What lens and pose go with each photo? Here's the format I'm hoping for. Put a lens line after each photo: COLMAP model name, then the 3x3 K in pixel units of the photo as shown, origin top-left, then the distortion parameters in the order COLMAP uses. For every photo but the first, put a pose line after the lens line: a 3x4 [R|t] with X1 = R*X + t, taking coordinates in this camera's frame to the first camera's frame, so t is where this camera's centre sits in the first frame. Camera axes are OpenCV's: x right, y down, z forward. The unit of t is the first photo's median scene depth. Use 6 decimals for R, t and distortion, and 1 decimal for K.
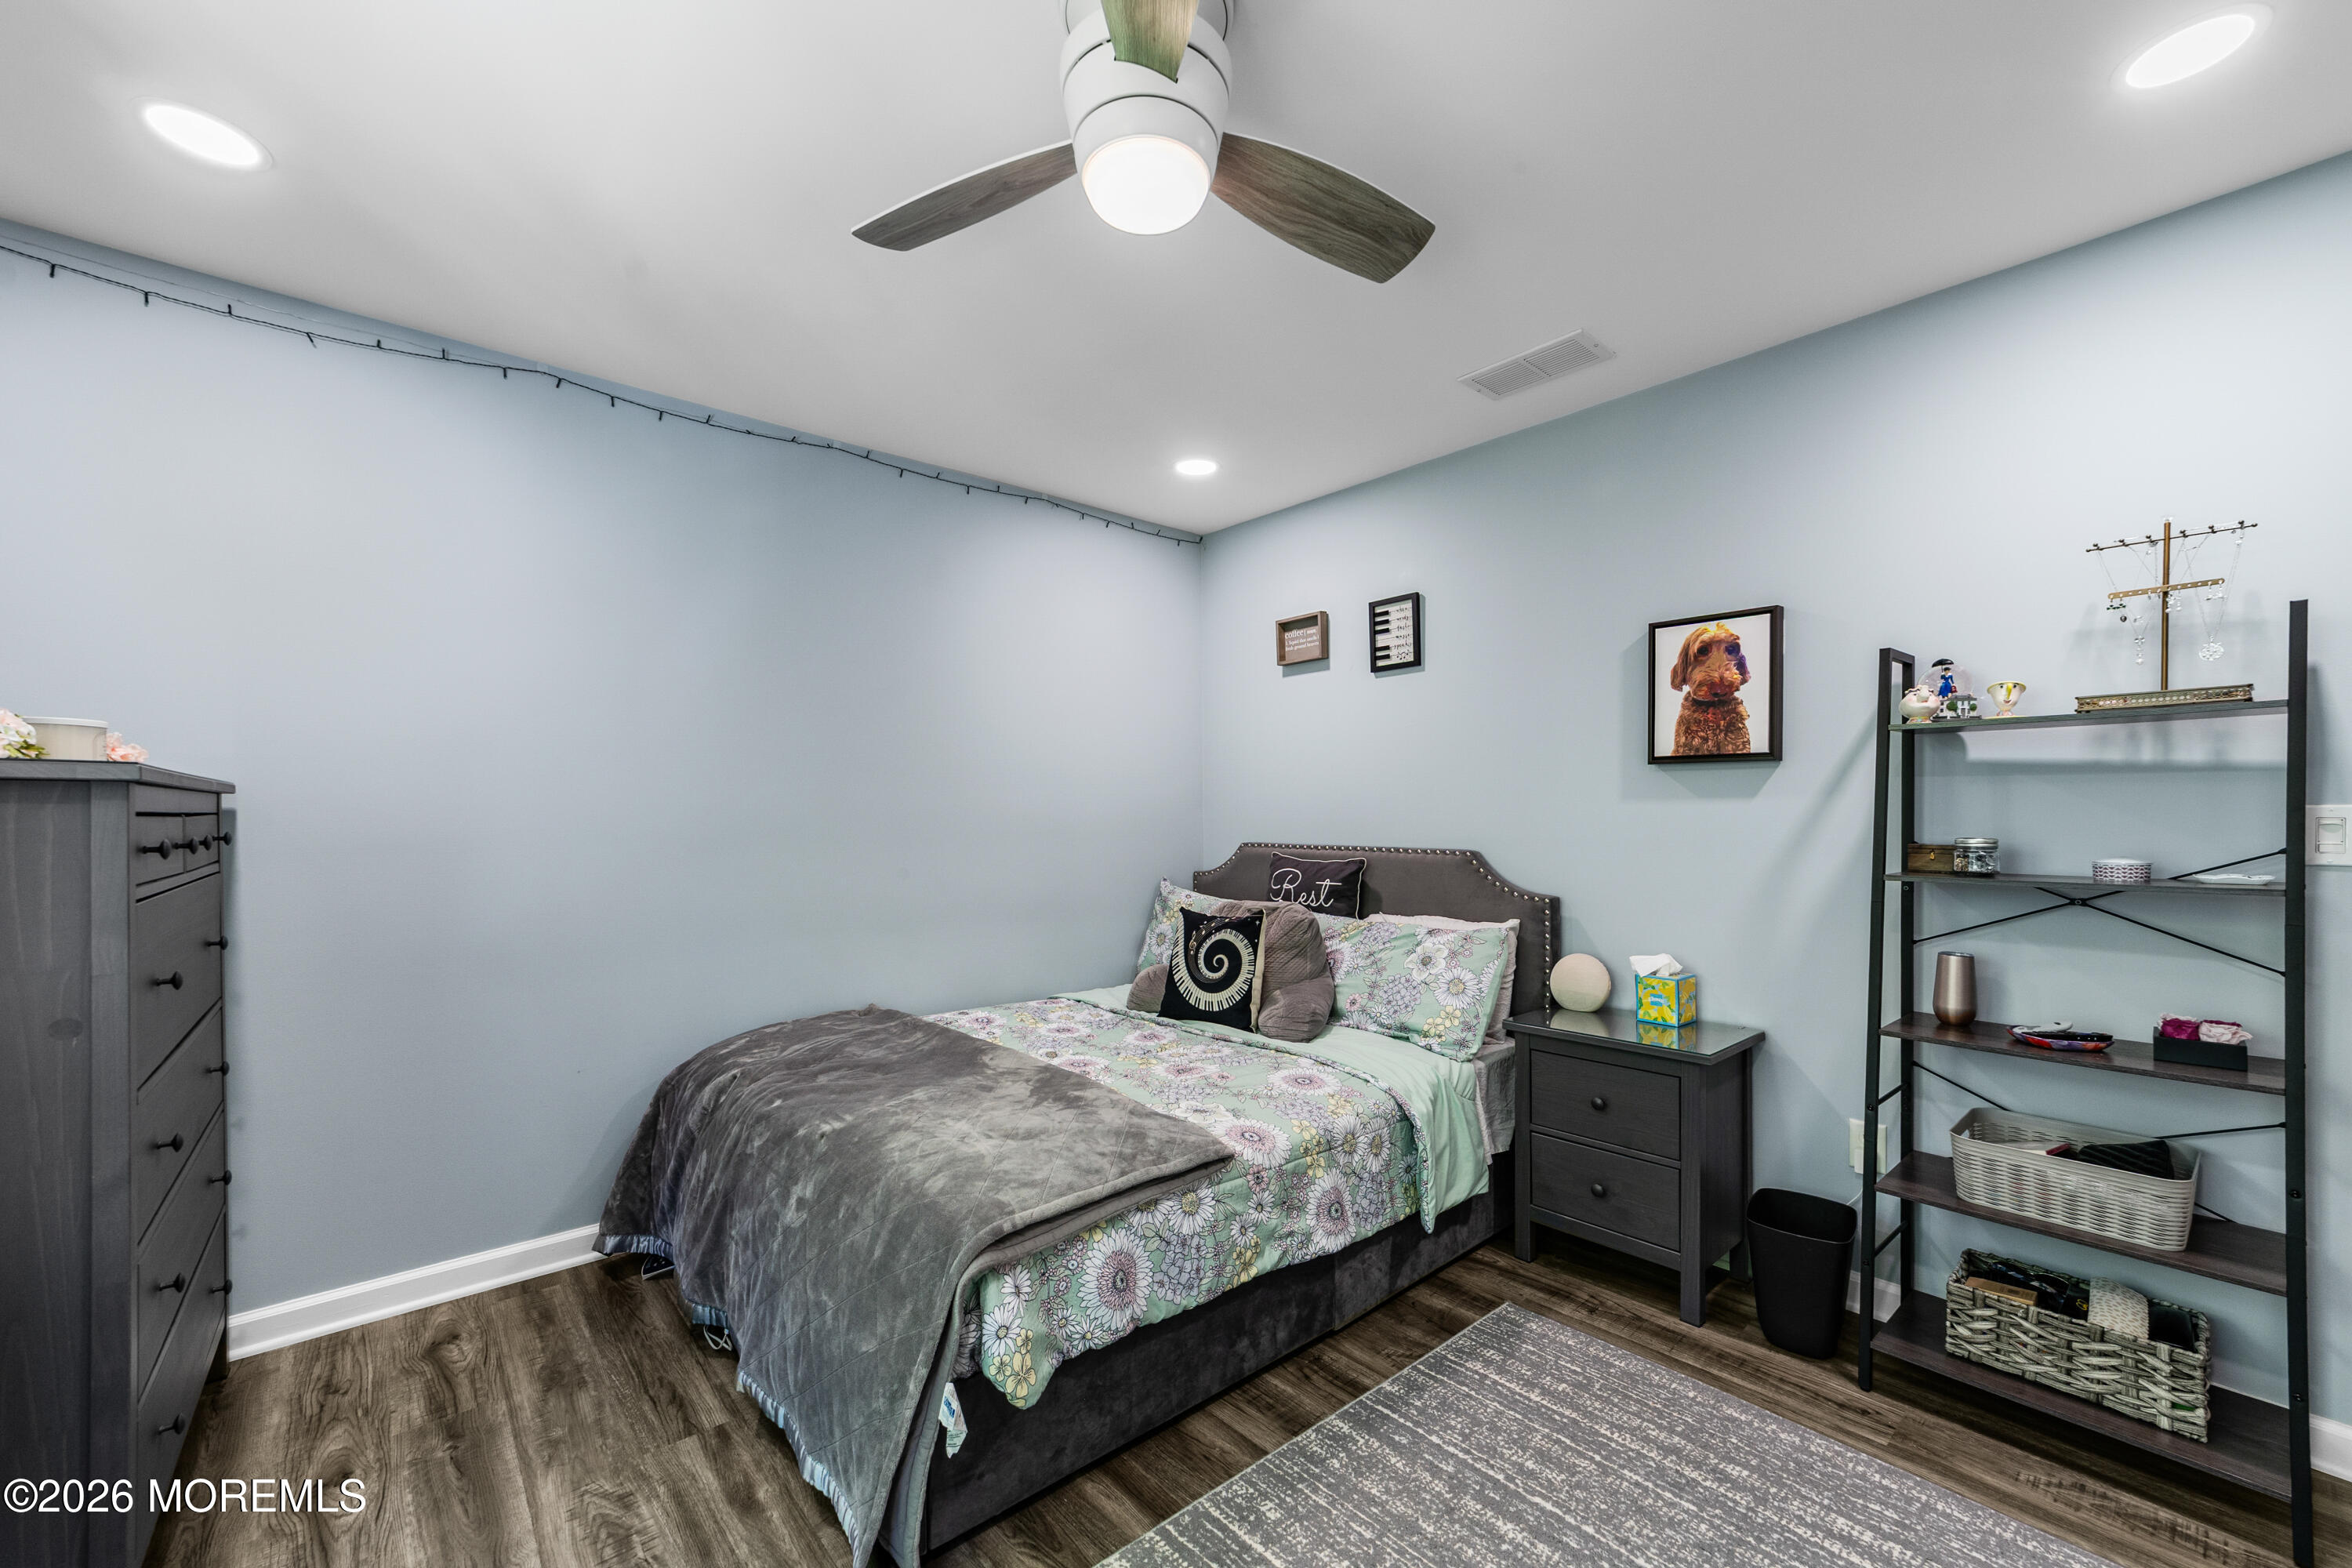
lens RADIAL K [[919.9, 0, 1197.1], [0, 919.9, 823.5], [0, 0, 1]] dist [0.003389, 0.001000]
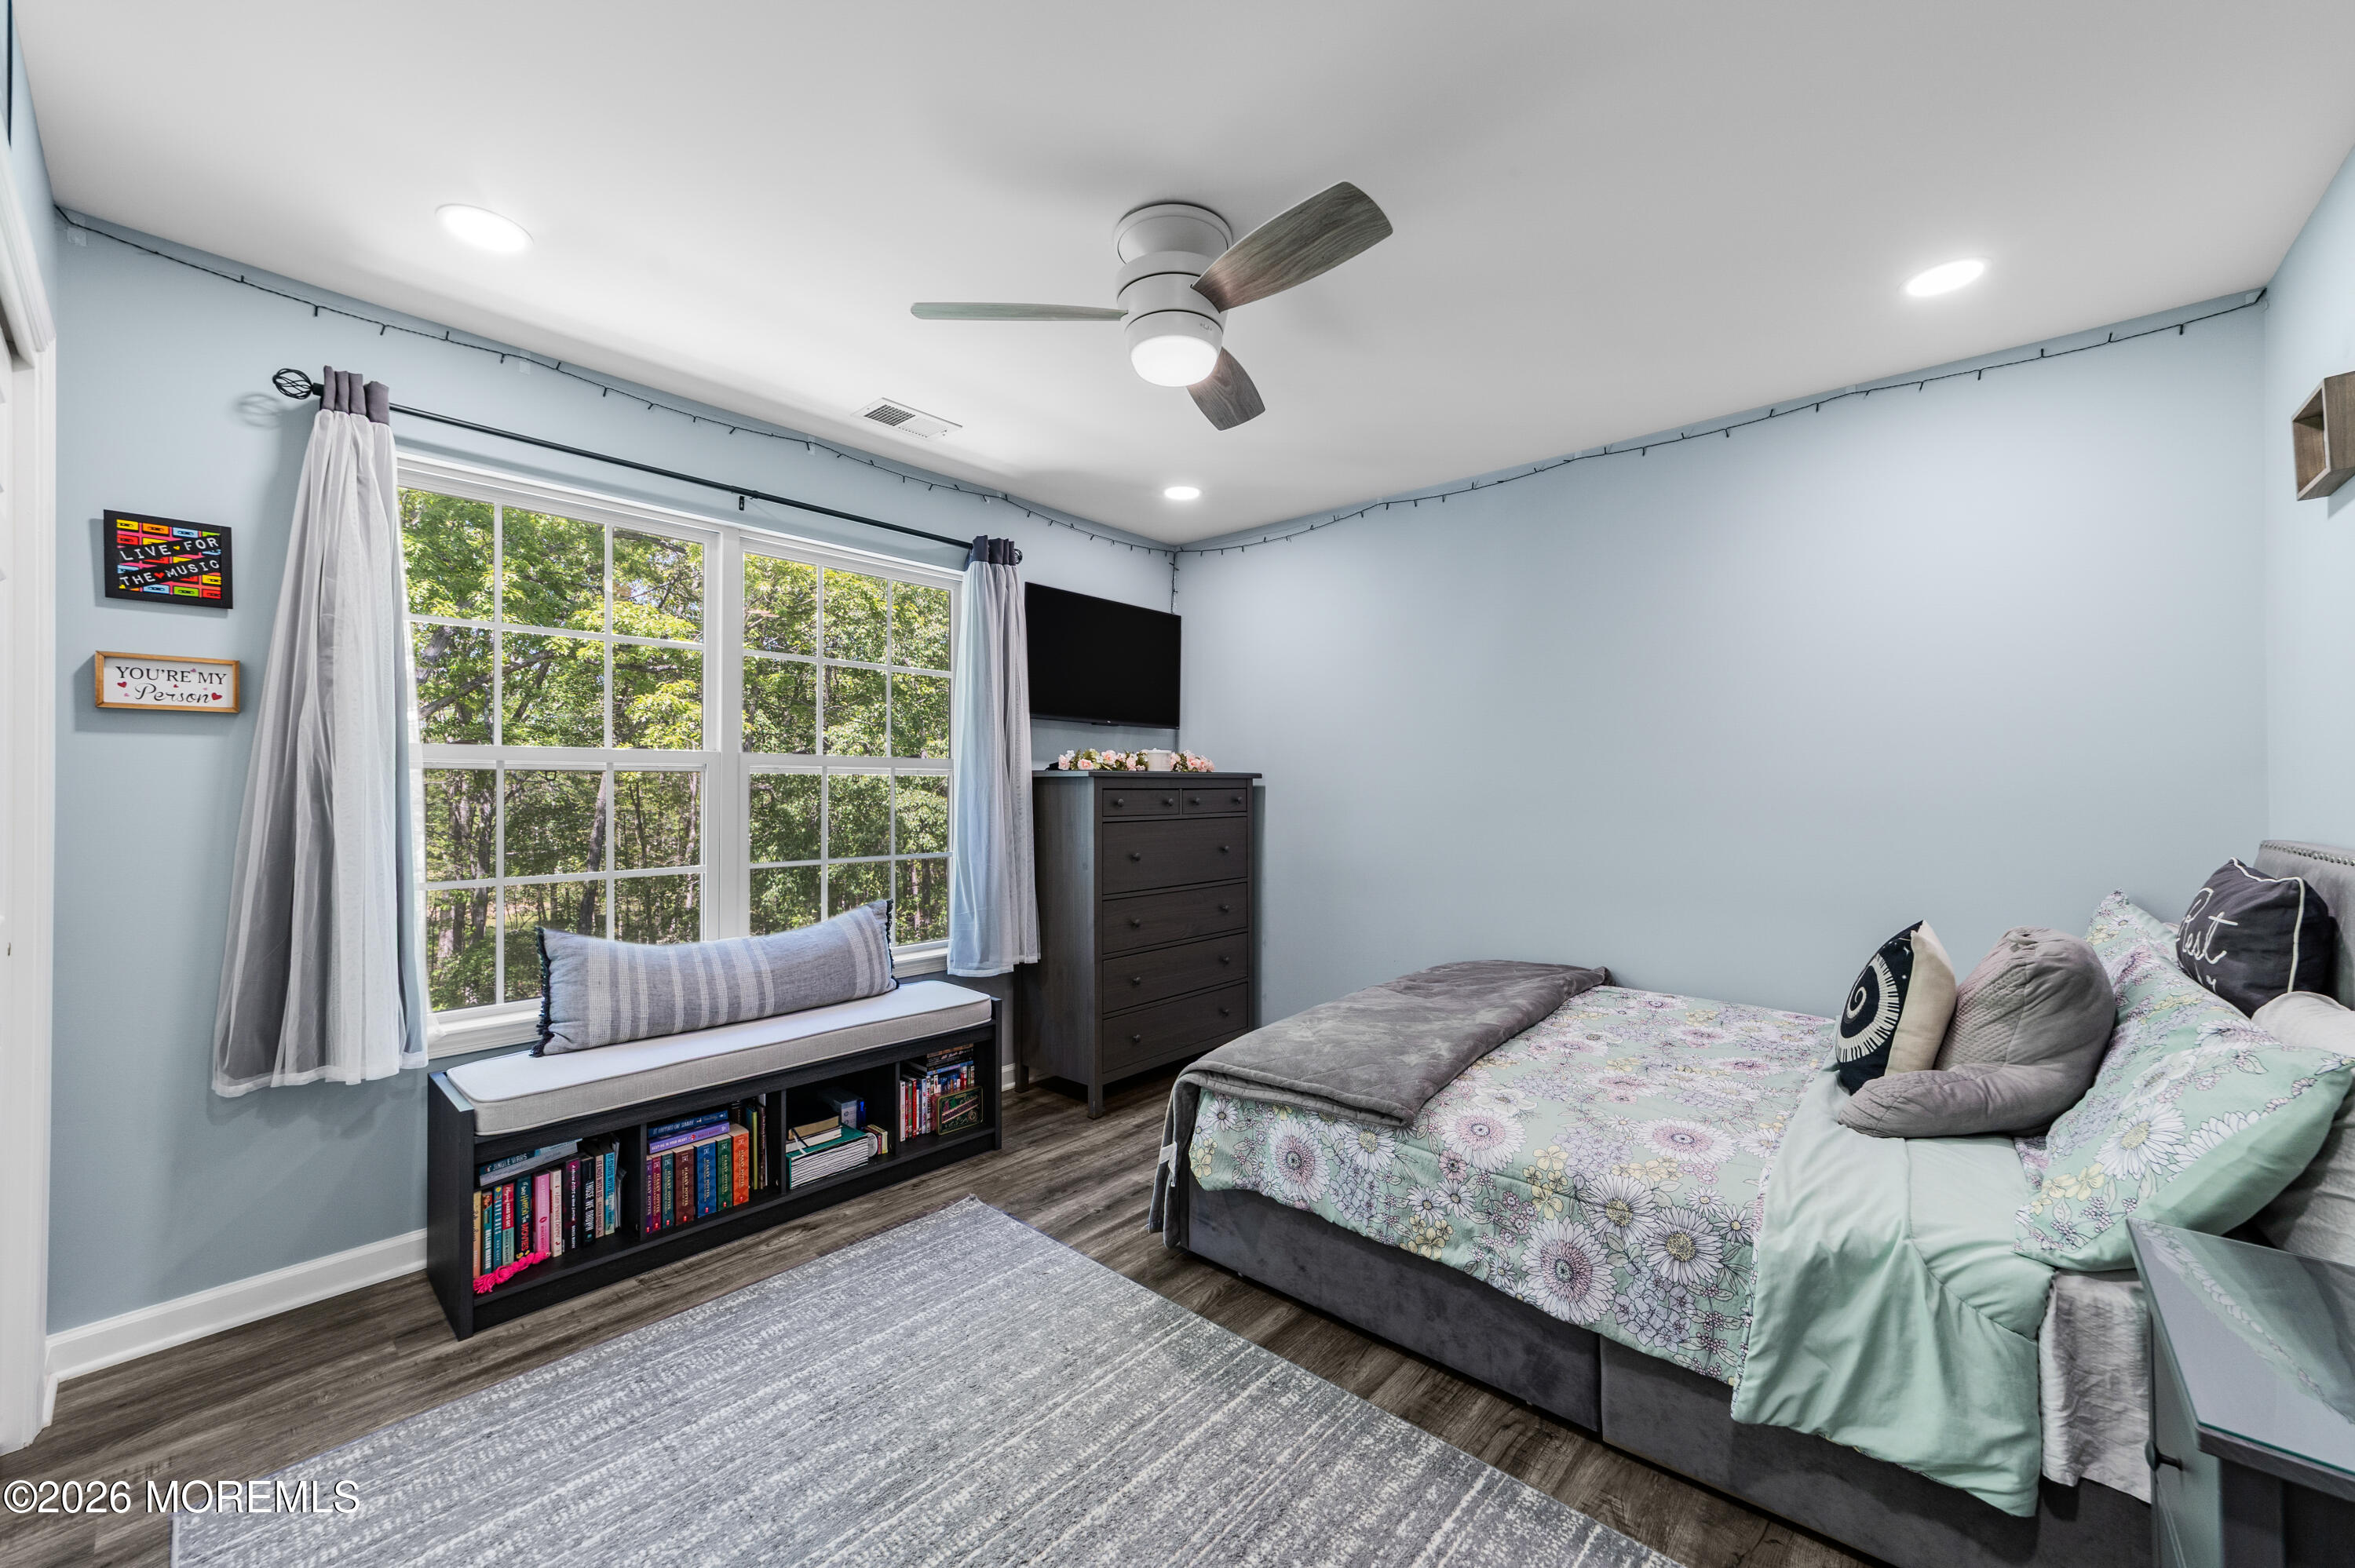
lens RADIAL K [[921.0, 0, 1181.6], [0, 921.0, 774.6], [0, 0, 1]] dist [0.003389, 0.001000]
pose [[0.127190, -0.015193, -0.991762, 0.992868], [-0.007910, 0.999835, -0.016331, -0.006265], [0.991847, 0.009922, 0.127049, 0.590218]]
